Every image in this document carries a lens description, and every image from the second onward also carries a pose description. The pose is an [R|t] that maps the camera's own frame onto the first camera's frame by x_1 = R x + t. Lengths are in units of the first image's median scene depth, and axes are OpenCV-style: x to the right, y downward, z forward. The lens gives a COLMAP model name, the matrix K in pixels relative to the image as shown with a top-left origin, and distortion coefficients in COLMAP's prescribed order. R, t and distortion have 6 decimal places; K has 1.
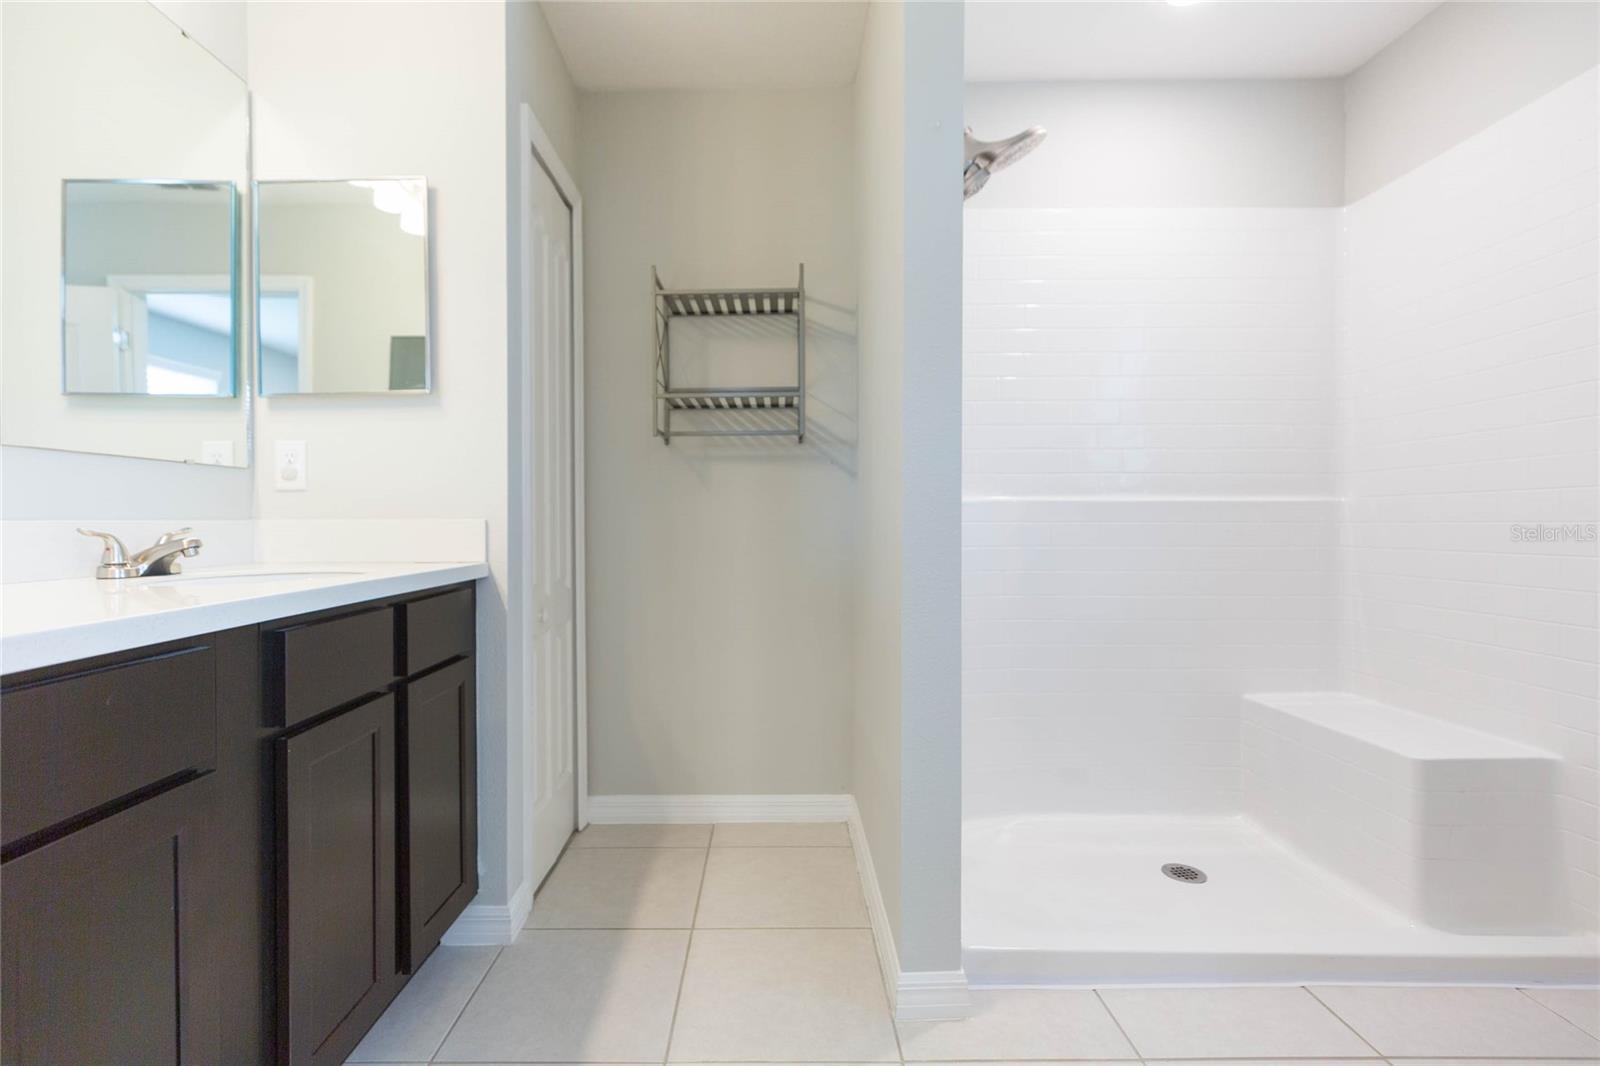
lens RADIAL K [[718.7, 0, 804.5], [0, 718.7, 523.5], [0, 0, 1]] dist [0.001001, -0.000111]
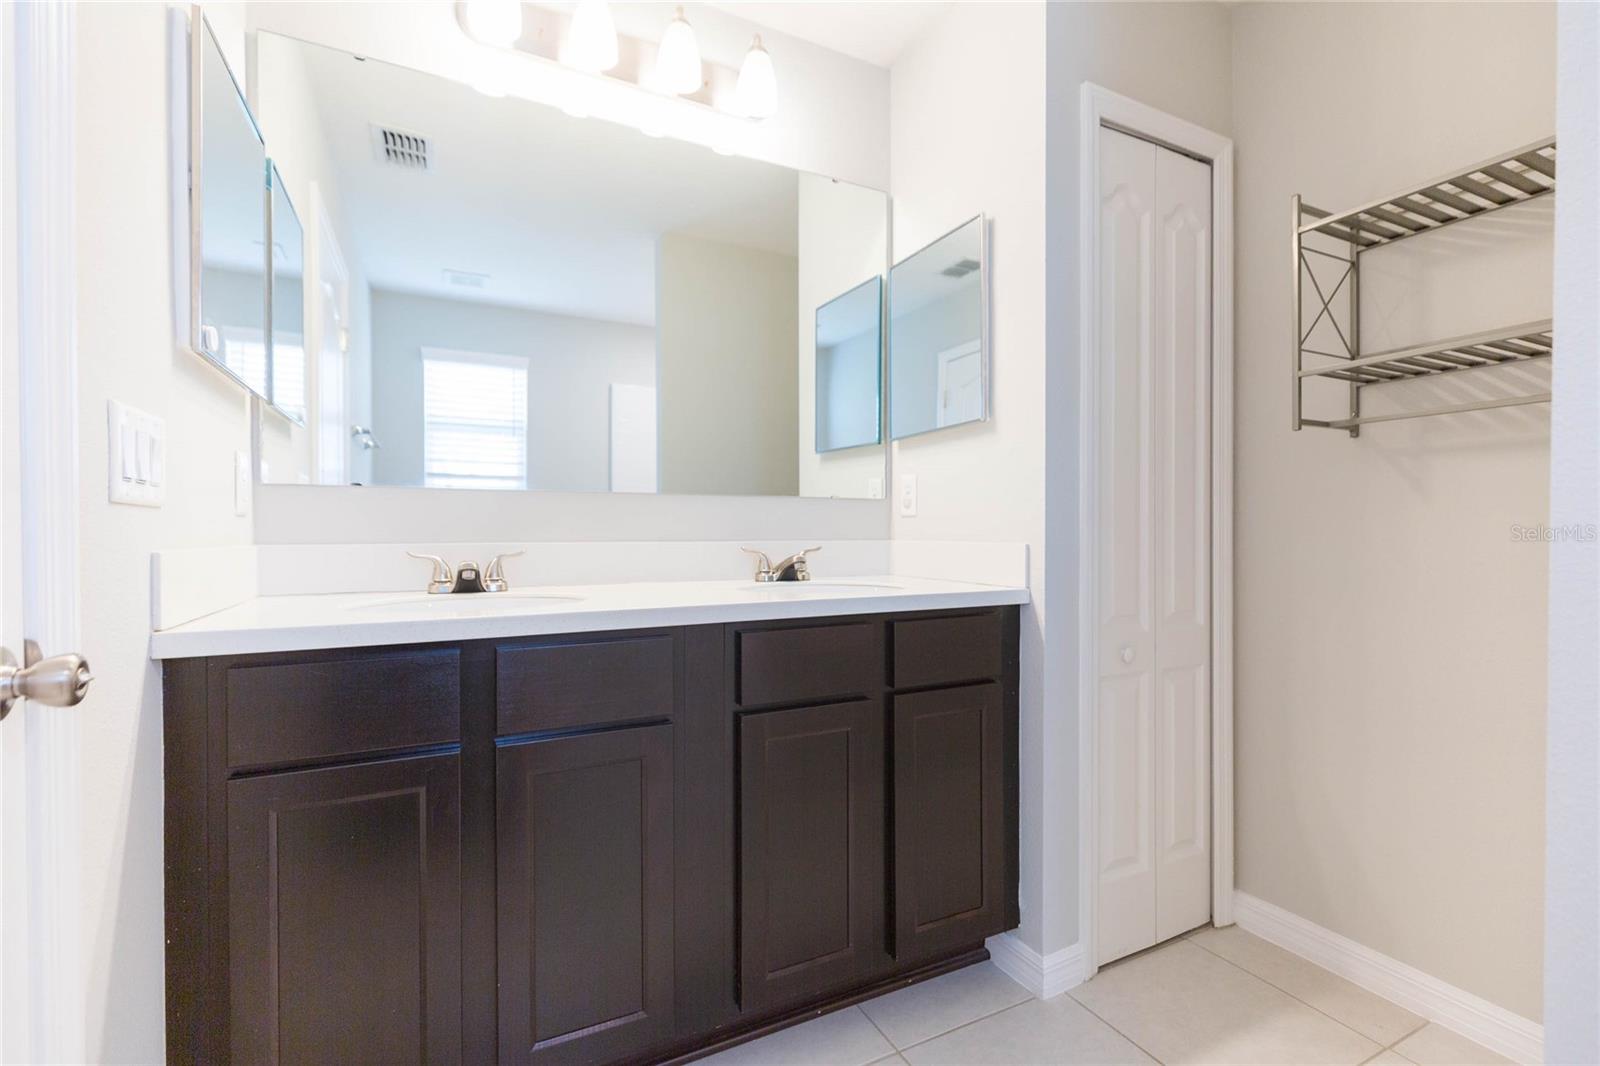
lens RADIAL K [[726.3, 0, 800.0], [0, 726.3, 533.0], [0, 0, 1]] dist [0.000115, -0.000249]
pose [[0.443561, 0.006273, -0.896222, 0.290104], [-0.009833, 0.999949, 0.002133, -0.018598], [0.896190, 0.007866, 0.443600, 0.297230]]
